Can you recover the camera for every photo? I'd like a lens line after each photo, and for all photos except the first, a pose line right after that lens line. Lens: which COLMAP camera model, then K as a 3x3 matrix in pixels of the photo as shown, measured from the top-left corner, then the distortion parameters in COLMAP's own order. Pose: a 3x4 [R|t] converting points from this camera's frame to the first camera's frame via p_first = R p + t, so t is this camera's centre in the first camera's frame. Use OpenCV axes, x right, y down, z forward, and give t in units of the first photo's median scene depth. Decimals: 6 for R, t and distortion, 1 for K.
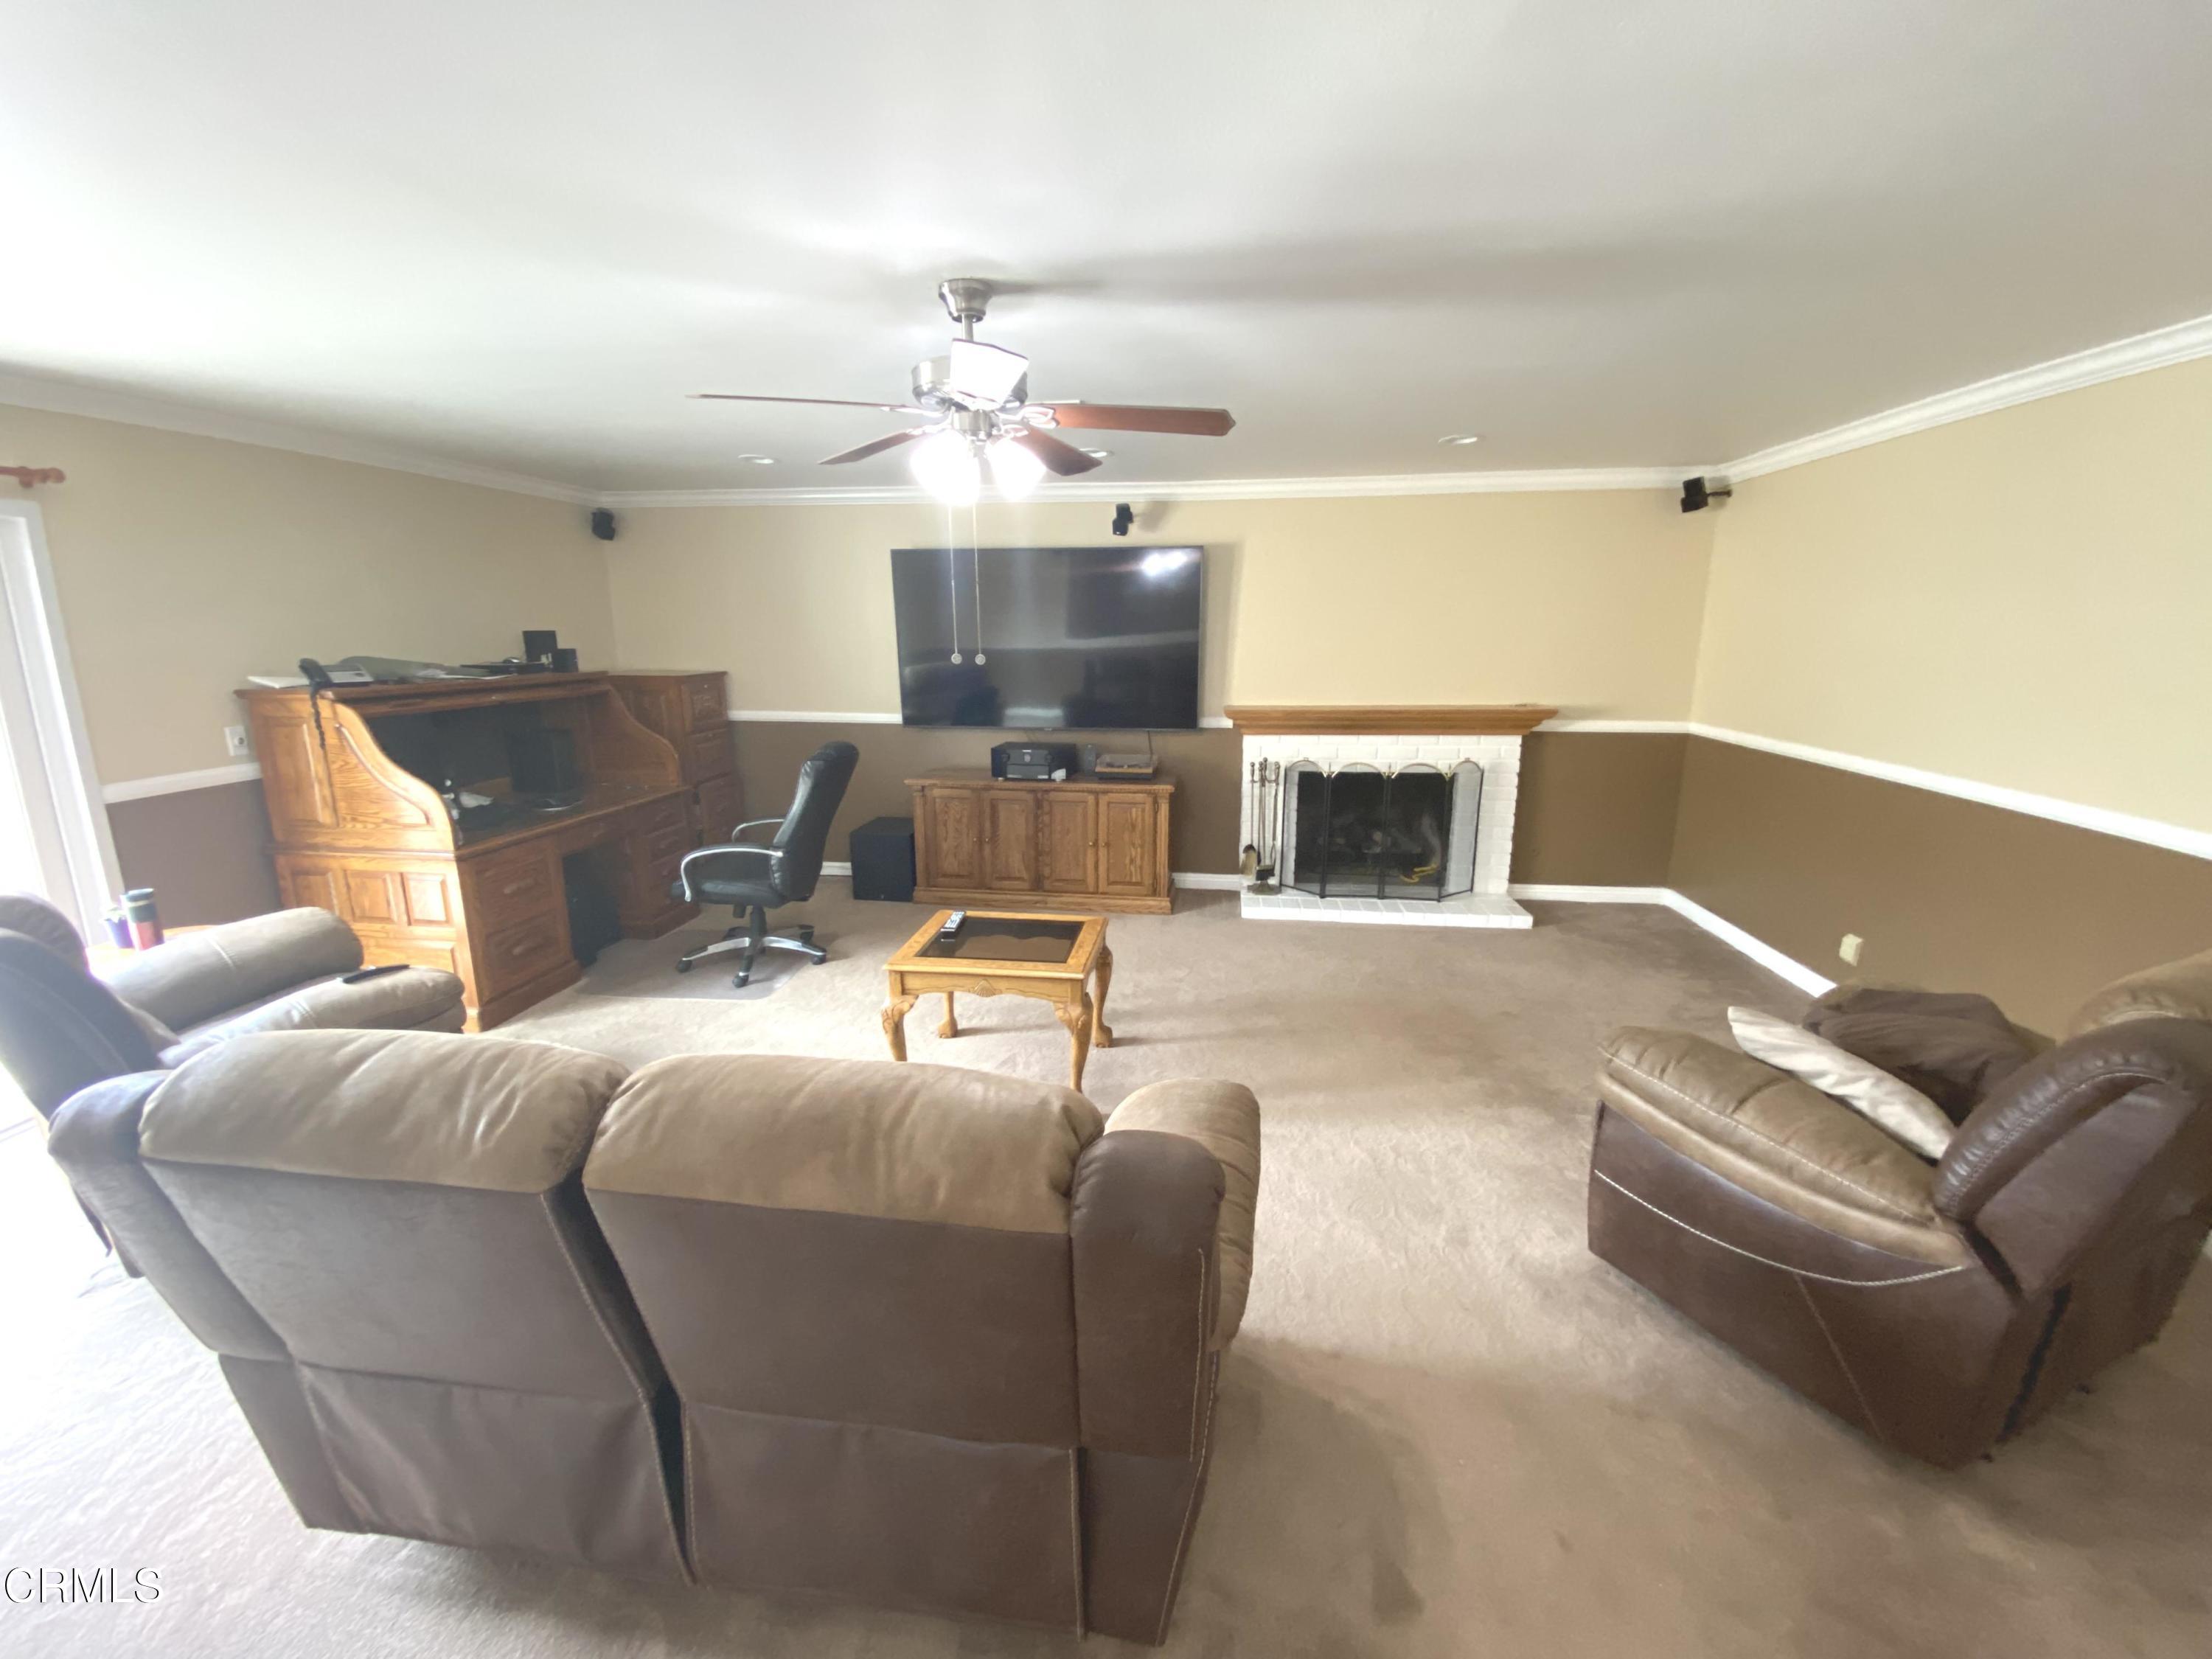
lens RADIAL K [[912.2, 0, 1108.4], [0, 912.2, 827.8], [0, 0, 1]] dist [0.014181, -0.017981]
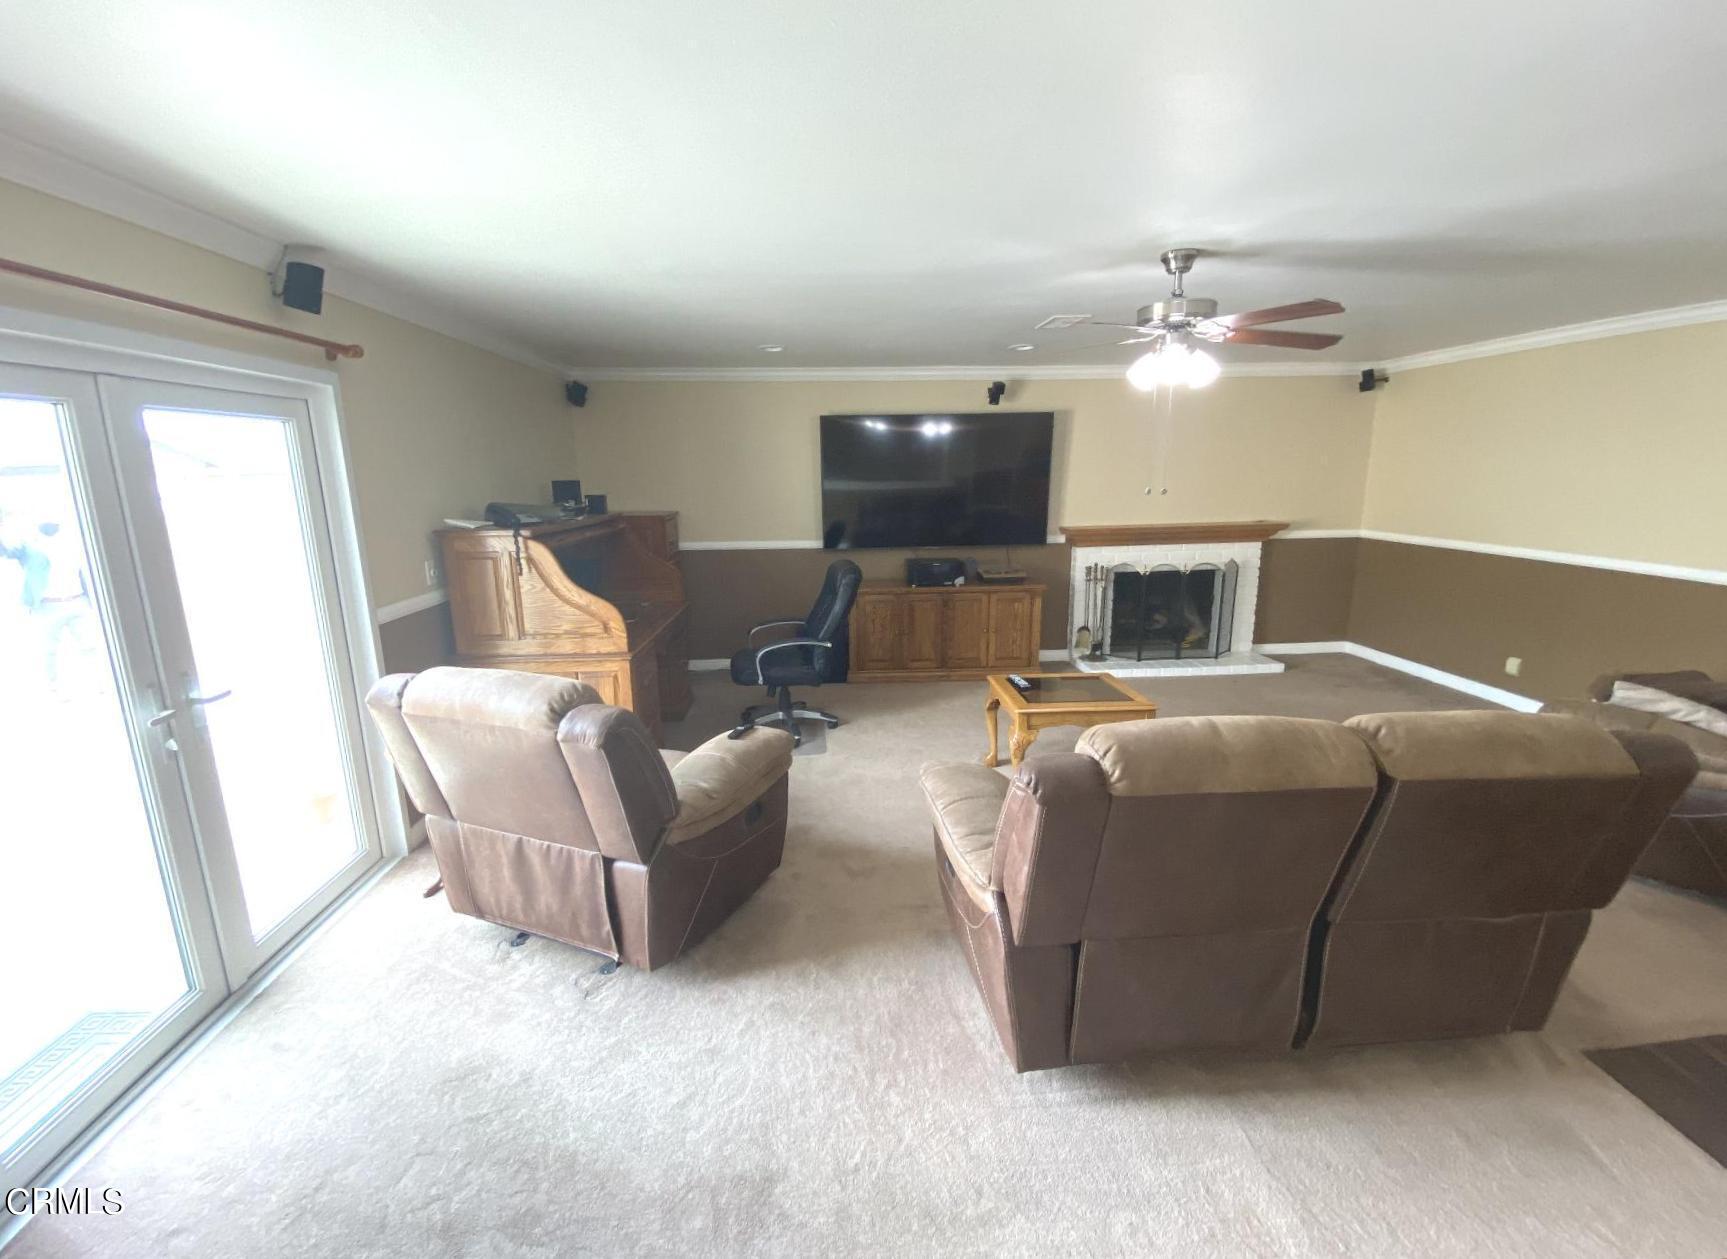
lens RADIAL K [[744.8, 0, 863.5], [0, 744.8, 629.5], [0, 0, 1]] dist [-0.000606, -0.011085]
pose [[0.983513, -0.050136, 0.173746, -0.387680], [0.051313, 0.998680, -0.002284, 0.008987], [-0.173403, 0.011161, 0.984788, -0.060040]]
